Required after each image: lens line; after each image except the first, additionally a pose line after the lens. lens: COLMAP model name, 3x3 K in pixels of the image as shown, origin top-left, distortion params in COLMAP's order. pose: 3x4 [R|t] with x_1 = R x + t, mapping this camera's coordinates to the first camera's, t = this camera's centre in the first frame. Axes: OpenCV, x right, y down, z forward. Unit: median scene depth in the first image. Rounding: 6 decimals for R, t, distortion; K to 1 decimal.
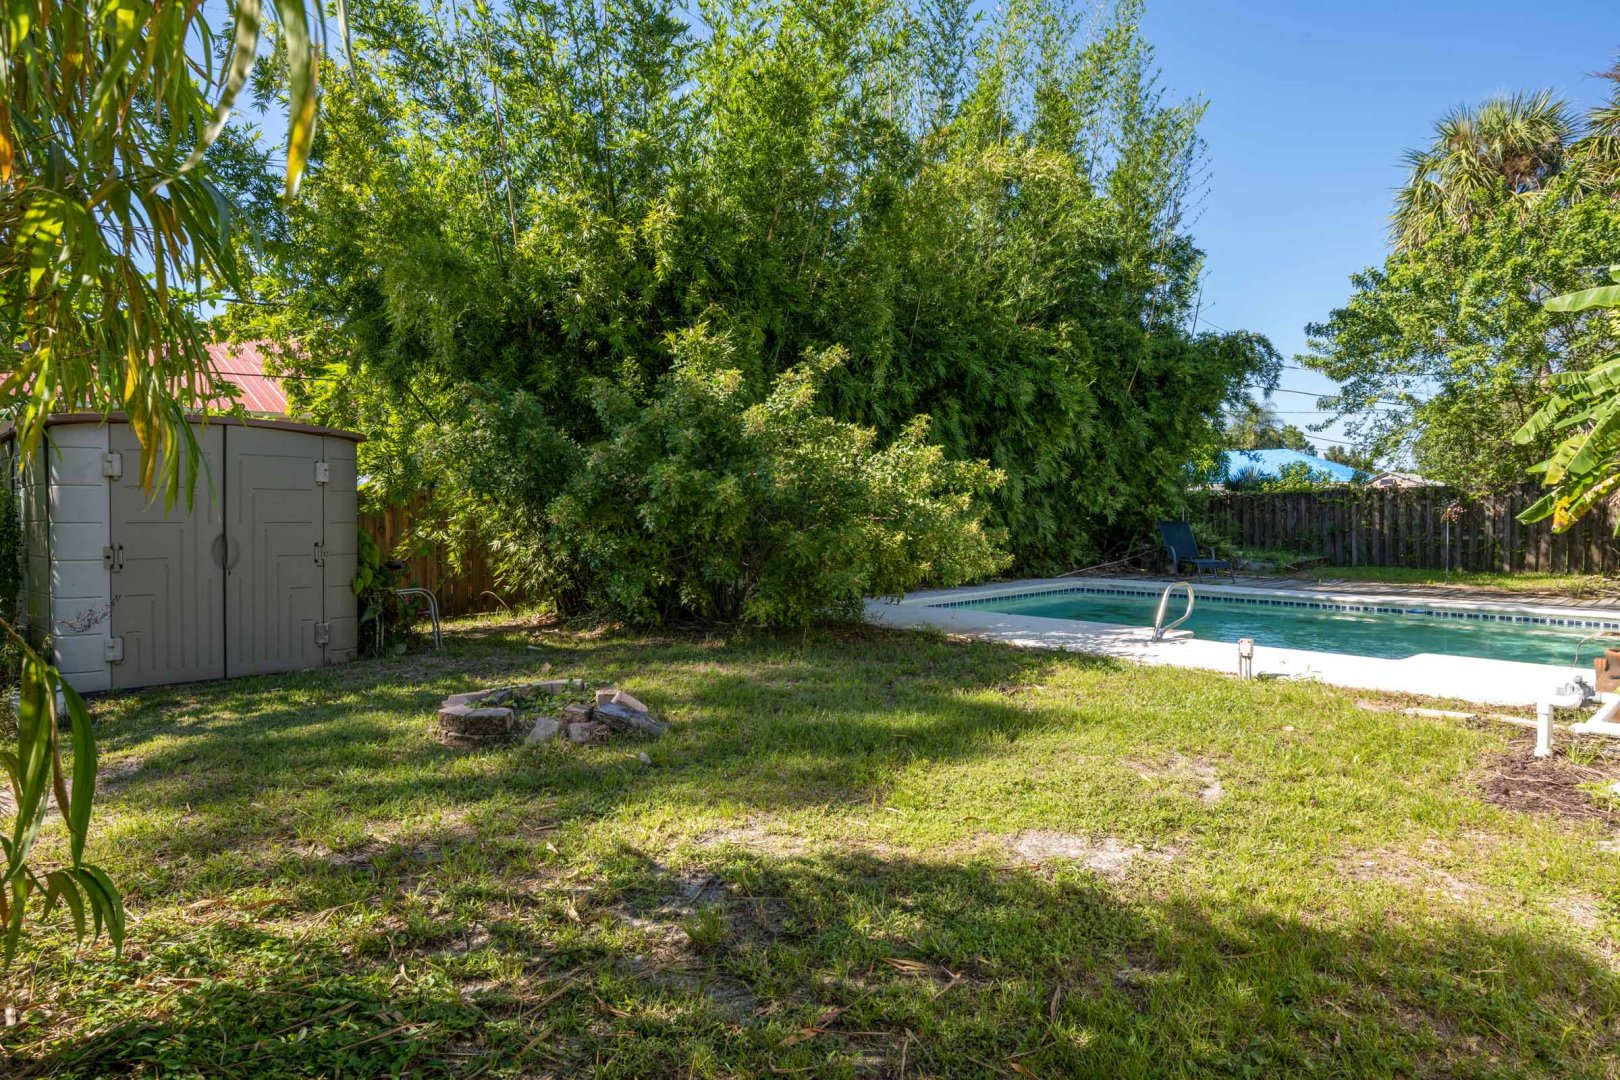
lens RADIAL K [[993.2, 0, 811.2], [0, 993.2, 534.6], [0, 0, 1]] dist [0.001943, 0.000756]
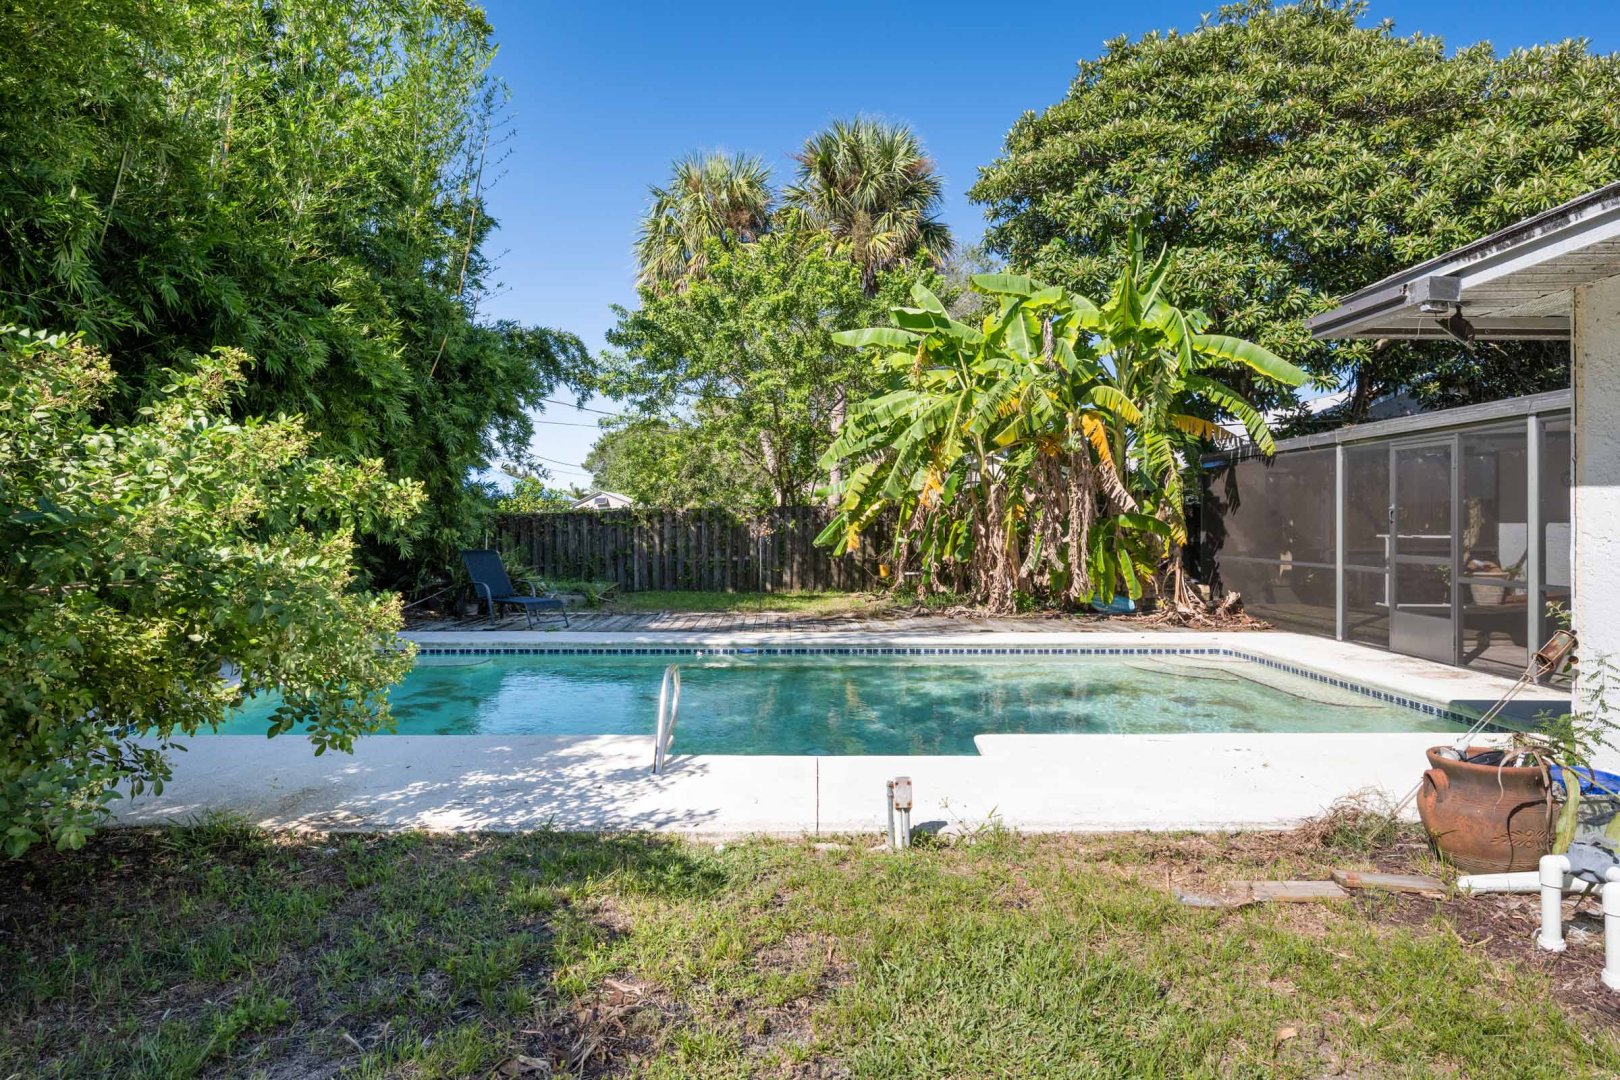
lens RADIAL K [[977.4, 0, 805.0], [0, 977.4, 510.9], [0, 0, 1]] dist [-0.000893, 0.000146]
pose [[0.706191, 0.005573, 0.707999, -0.005439], [0.022527, 0.999286, -0.030336, -0.014820], [-0.707663, 0.037372, 0.705561, 0.248960]]
